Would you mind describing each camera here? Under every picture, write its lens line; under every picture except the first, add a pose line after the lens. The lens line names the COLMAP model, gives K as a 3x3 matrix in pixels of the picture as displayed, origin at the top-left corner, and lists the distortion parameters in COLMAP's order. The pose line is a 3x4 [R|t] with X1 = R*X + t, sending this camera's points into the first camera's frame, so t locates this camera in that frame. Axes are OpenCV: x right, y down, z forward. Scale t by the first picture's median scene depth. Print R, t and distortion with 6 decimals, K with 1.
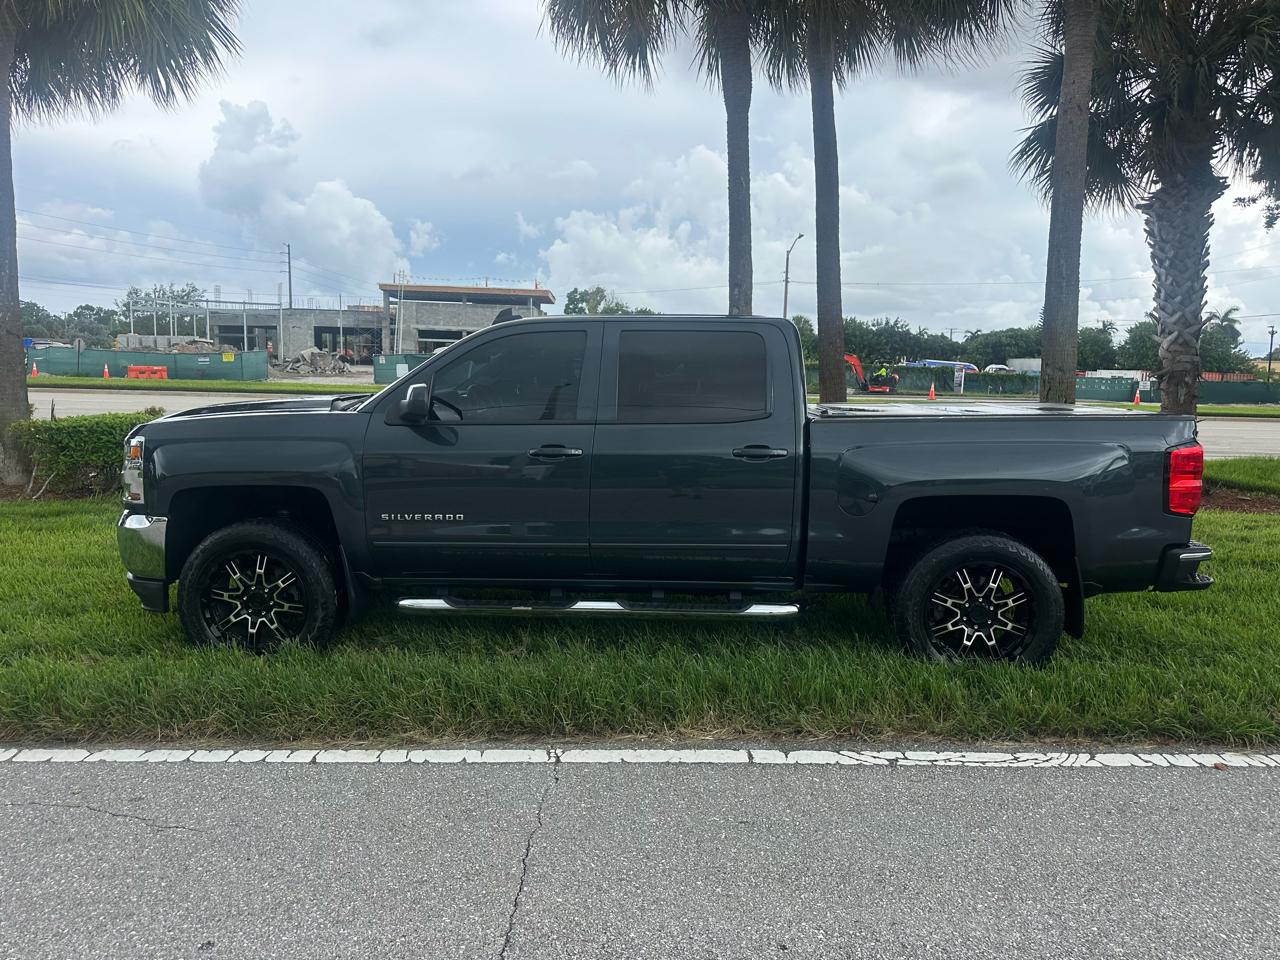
lens RADIAL K [[910.6, 0, 640.0], [0, 910.6, 480.0], [0, 0, 1]] dist [0.059062, -0.063174]
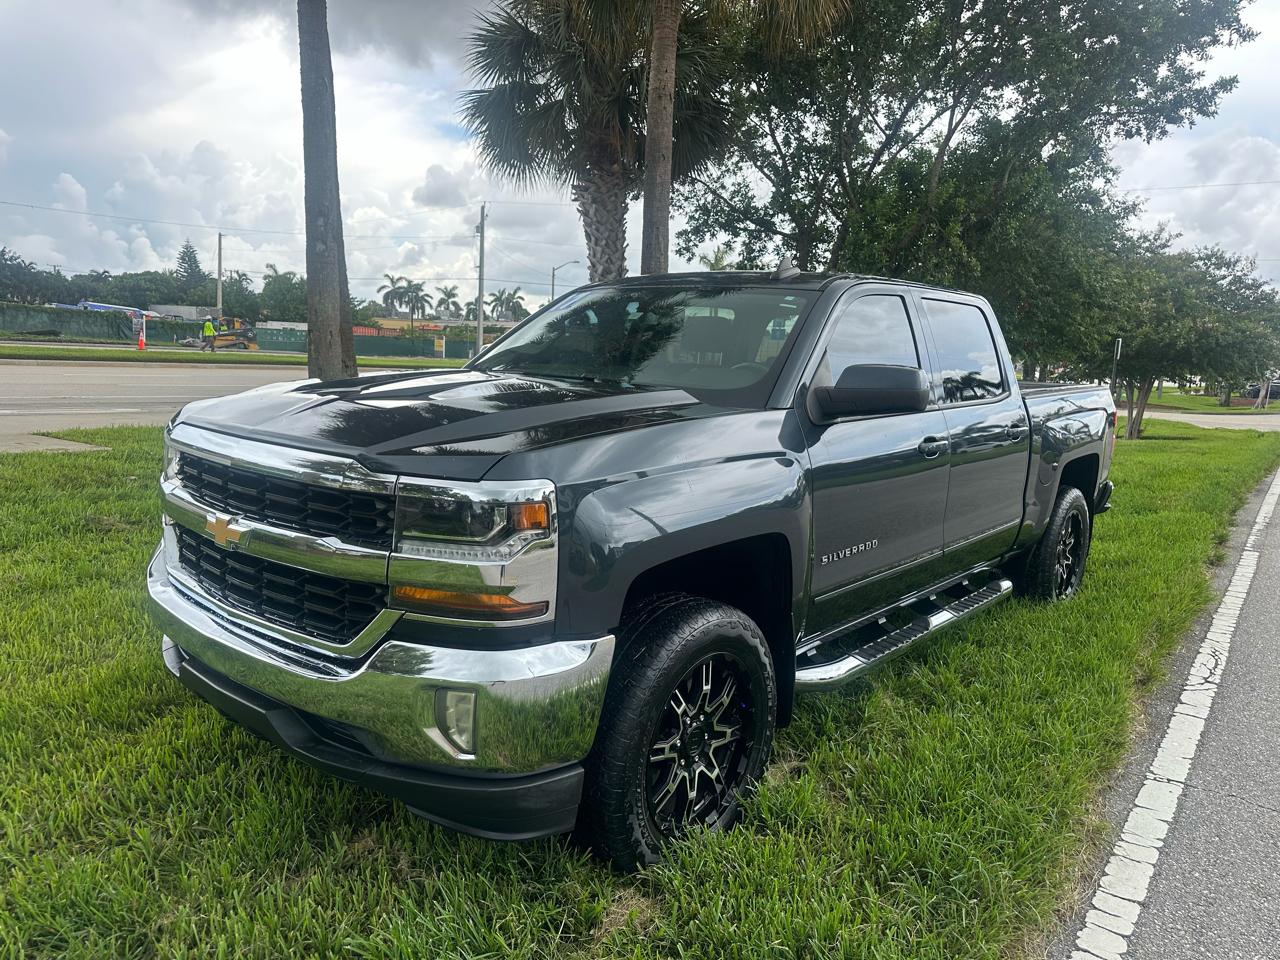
lens RADIAL K [[911.7, 0, 642.0], [0, 911.7, 472.2], [0, 0, 1]] dist [0.048908, -0.048314]
pose [[0.612626, -0.096697, 0.784436, -0.138100], [0.059704, 0.995314, 0.076065, -0.013341], [-0.788115, 0.000235, 0.615528, 0.104829]]
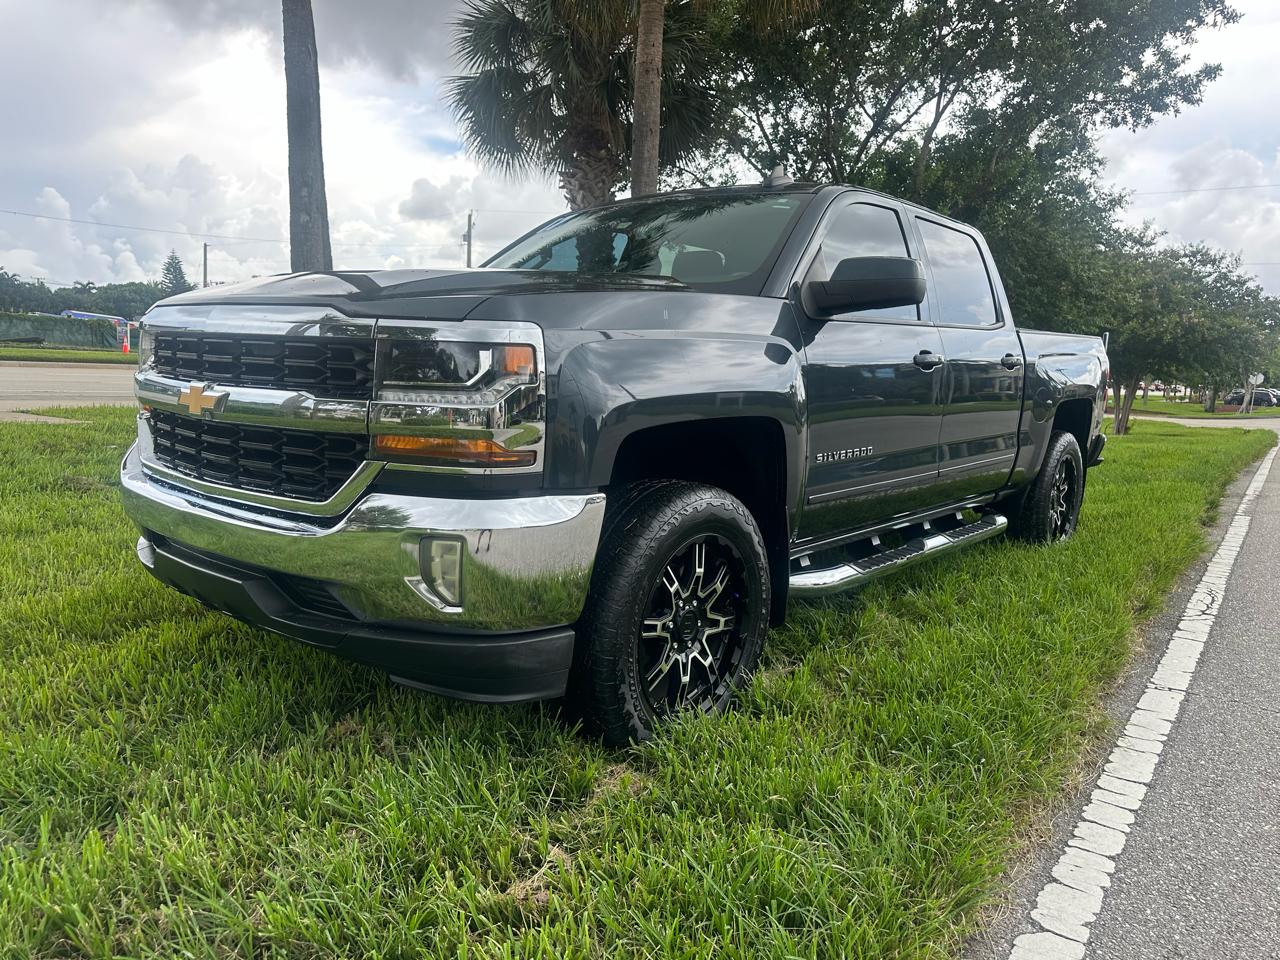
lens RADIAL K [[910.6, 0, 640.0], [0, 910.6, 480.0], [0, 0, 1]] dist [0.059062, -0.063174]
pose [[0.603878, -0.093592, 0.791563, -0.137428], [0.062905, 0.995581, 0.069724, 0.000161], [-0.794591, 0.007689, 0.607097, 0.106709]]
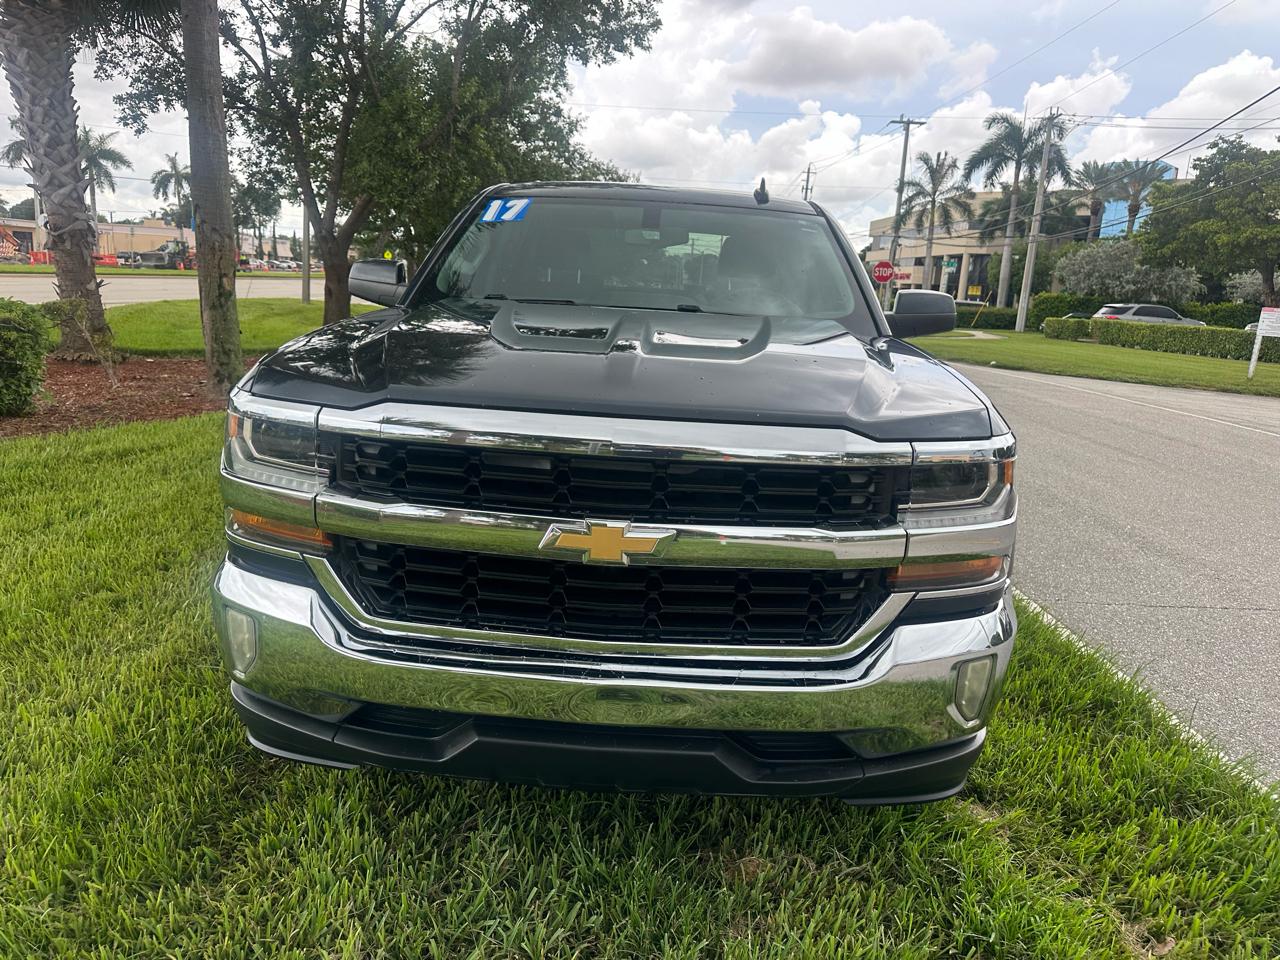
lens RADIAL K [[910.6, 0, 640.0], [0, 910.6, 480.0], [0, 0, 1]] dist [0.059062, -0.063174]
pose [[-0.006968, -0.235100, 0.971946, -0.156037], [0.064718, 0.969826, 0.235051, -0.022568], [-0.997879, 0.064540, 0.008457, 0.183176]]
